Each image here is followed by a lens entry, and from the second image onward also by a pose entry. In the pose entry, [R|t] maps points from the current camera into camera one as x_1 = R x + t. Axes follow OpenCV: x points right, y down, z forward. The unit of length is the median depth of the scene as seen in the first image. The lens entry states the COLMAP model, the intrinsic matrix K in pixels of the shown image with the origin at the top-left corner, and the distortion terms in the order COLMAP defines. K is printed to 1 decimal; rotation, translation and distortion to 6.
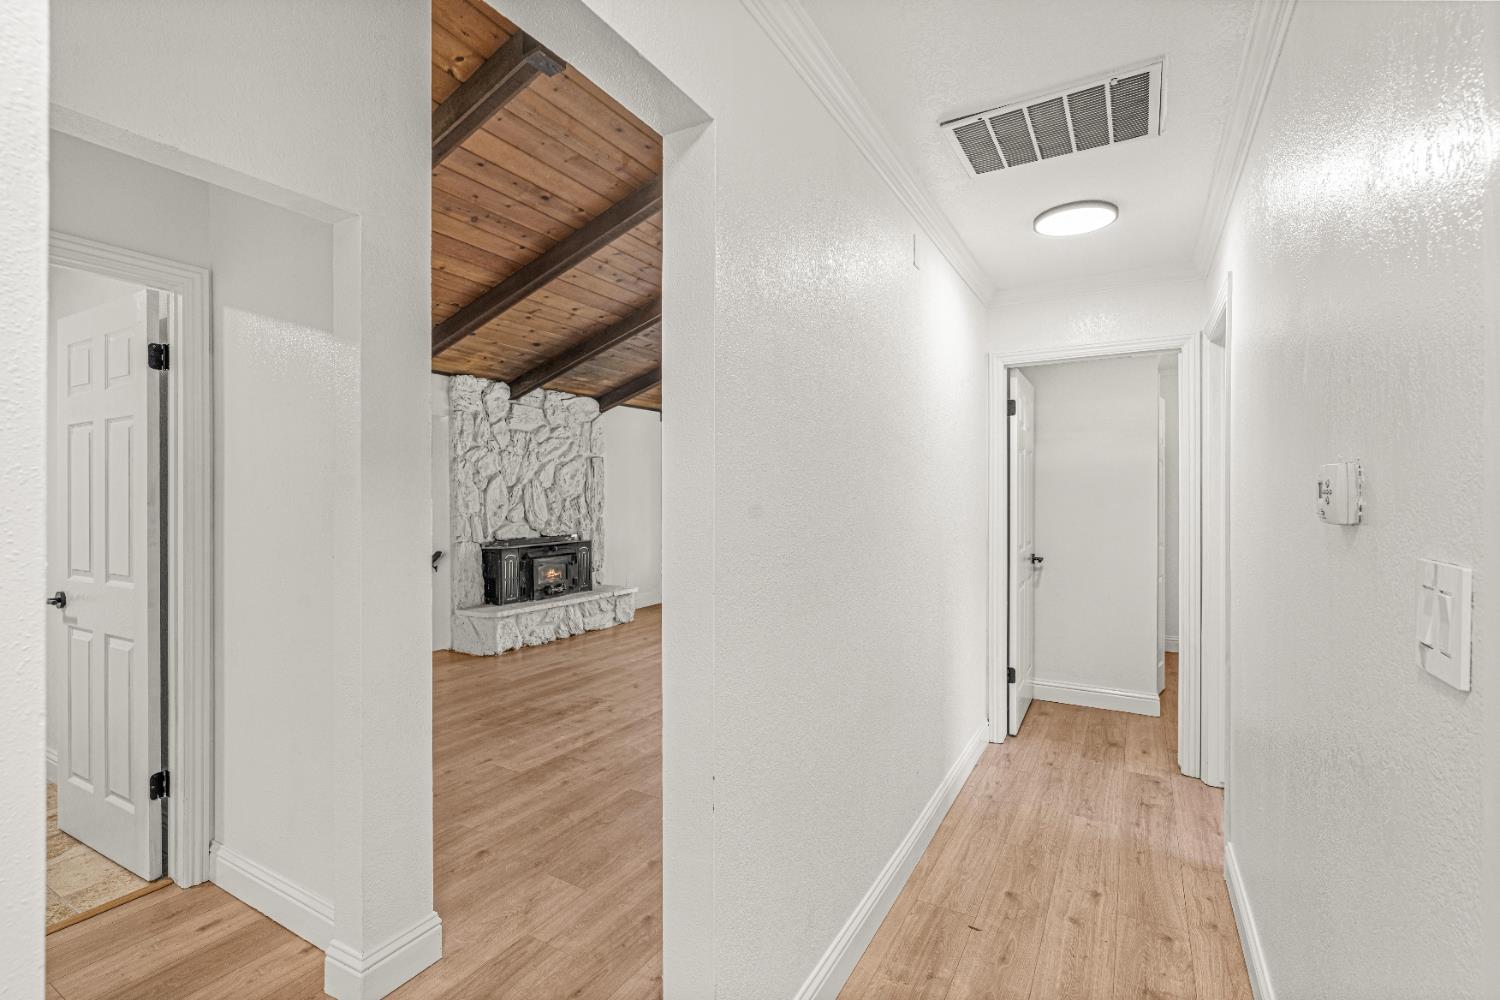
lens RADIAL K [[673.3, 0, 750.2], [0, 673.3, 493.5], [0, 0, 1]] dist [0.000385, 0.000159]
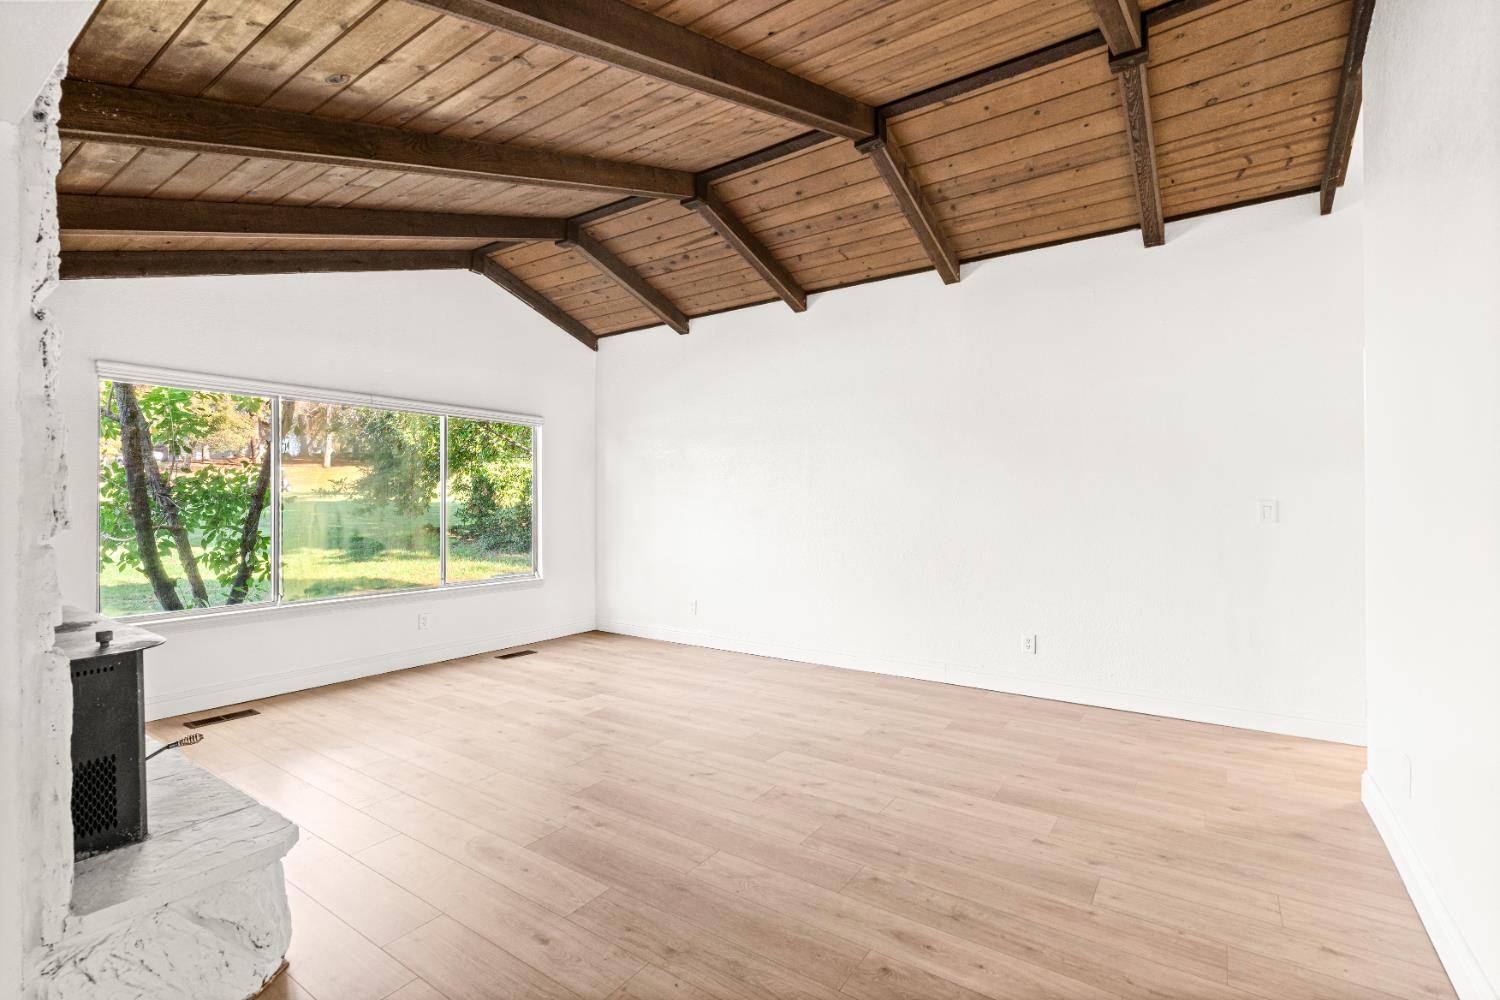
lens RADIAL K [[670.7, 0, 749.4], [0, 670.7, 504.2], [0, 0, 1]] dist [-0.001567, -0.000402]
pose [[0.082502, -0.000041, 0.996591, -0.627921], [-0.002435, 0.999997, 0.000242, 0.016262], [-0.996588, -0.002446, 0.082502, 0.689765]]
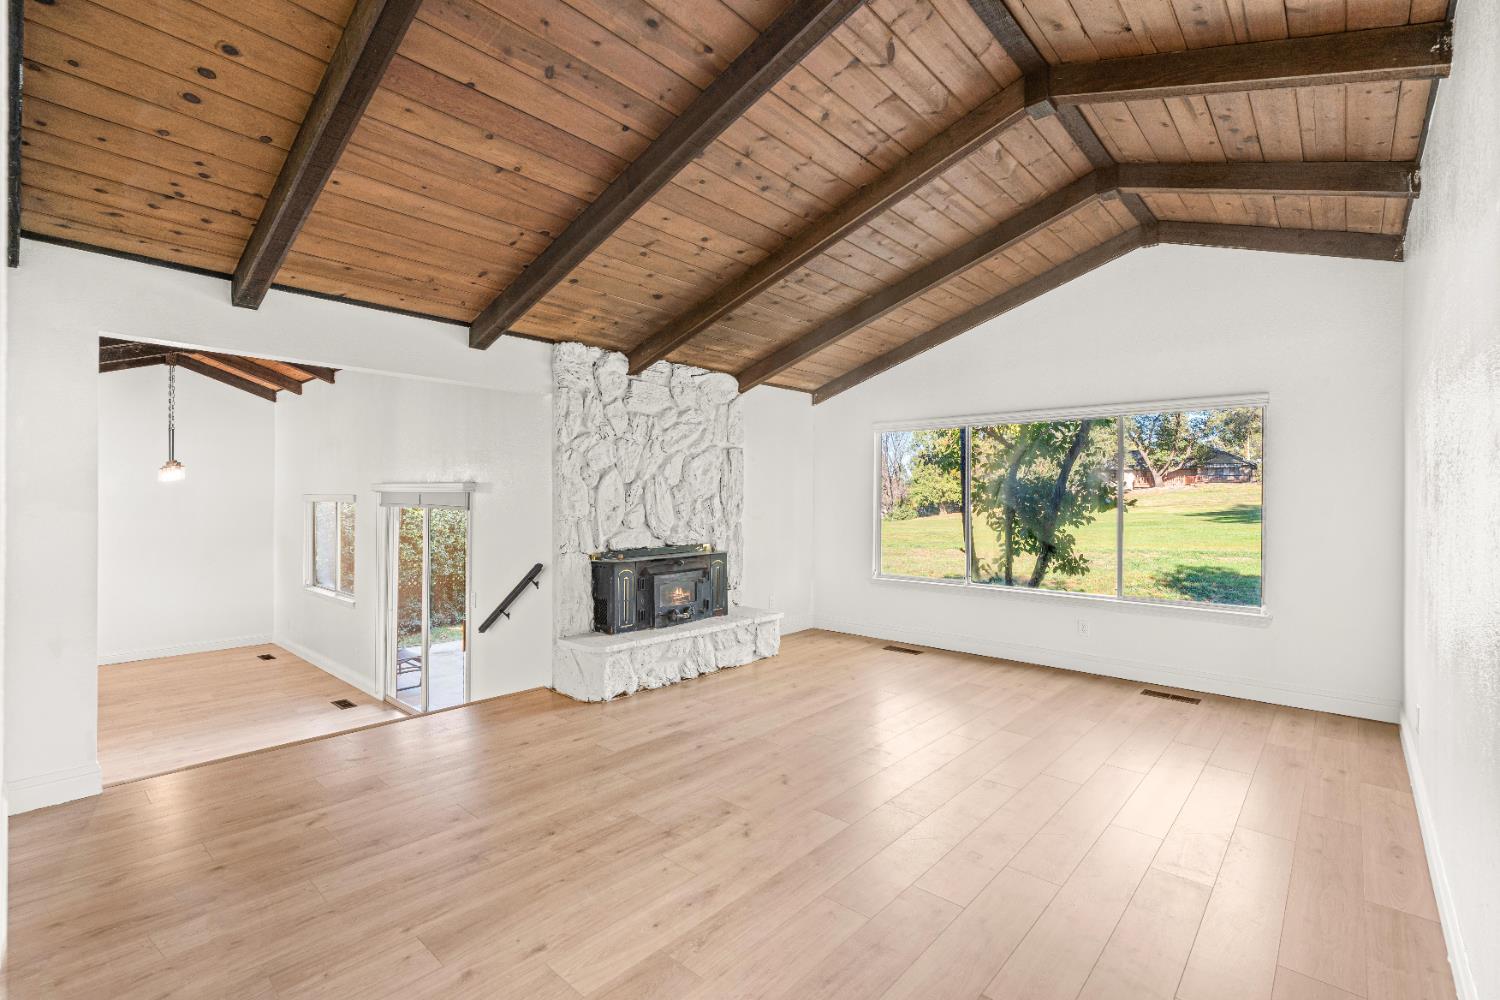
lens RADIAL K [[673.3, 0, 750.2], [0, 673.3, 493.5], [0, 0, 1]] dist [0.000385, 0.000159]
pose [[0.978531, 0.007462, -0.205967, -0.051812], [-0.007774, 0.999970, -0.000704, 0.001062], [0.205955, 0.002290, 0.978559, 0.257119]]
